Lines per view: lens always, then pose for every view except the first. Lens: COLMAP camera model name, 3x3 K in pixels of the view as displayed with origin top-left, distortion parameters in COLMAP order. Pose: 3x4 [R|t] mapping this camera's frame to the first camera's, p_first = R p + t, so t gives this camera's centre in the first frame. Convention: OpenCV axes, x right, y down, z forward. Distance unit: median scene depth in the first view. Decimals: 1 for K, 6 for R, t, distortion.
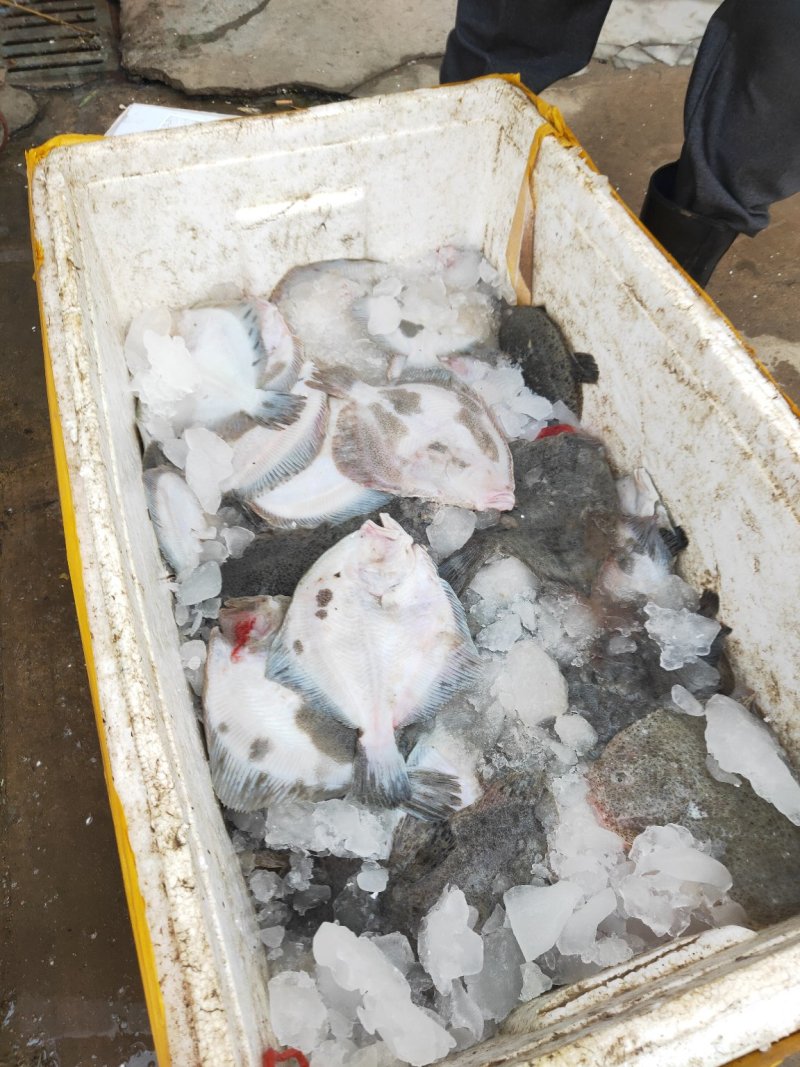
lens RADIAL K [[861.7, 0, 400.0], [0, 861.7, 533.5], [0, 0, 1]] dist [-0.075655, 0.114971]
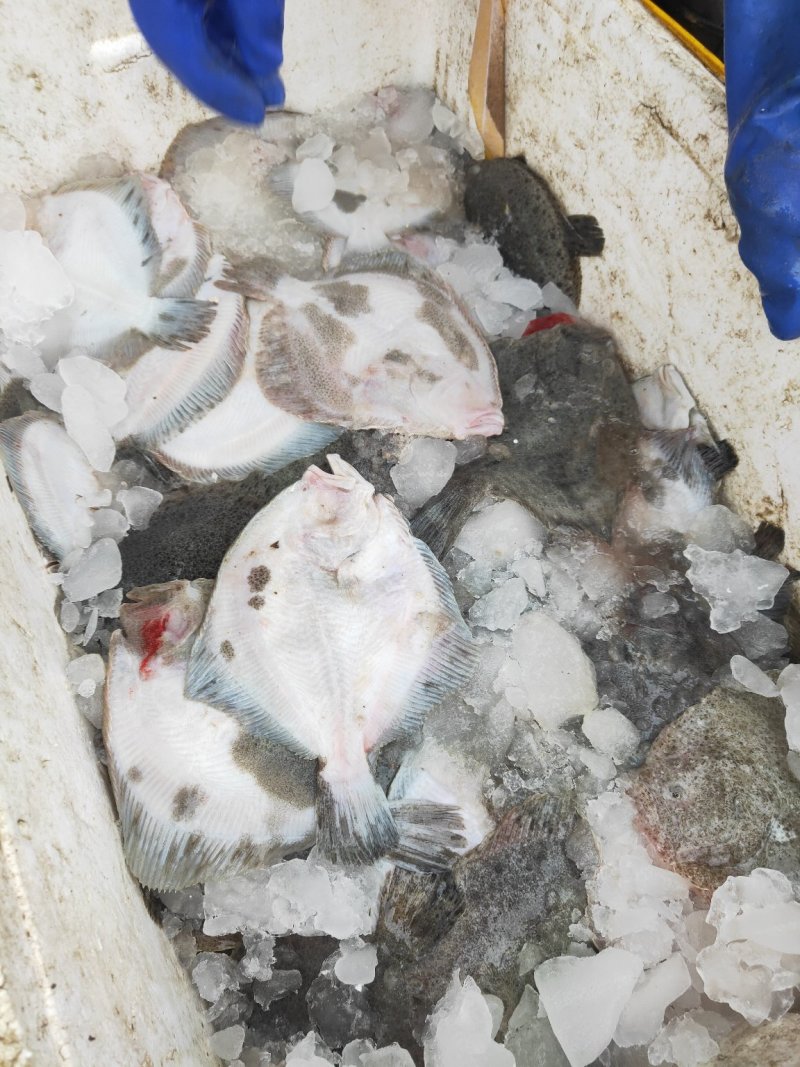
lens RADIAL K [[861.7, 0, 400.0], [0, 861.7, 533.5], [0, 0, 1]] dist [-0.075655, 0.114971]
pose [[0.996087, -0.083011, 0.030327, 0.012133], [0.078899, 0.989870, 0.118033, -0.039348], [-0.039817, -0.115178, 0.992547, 0.258880]]
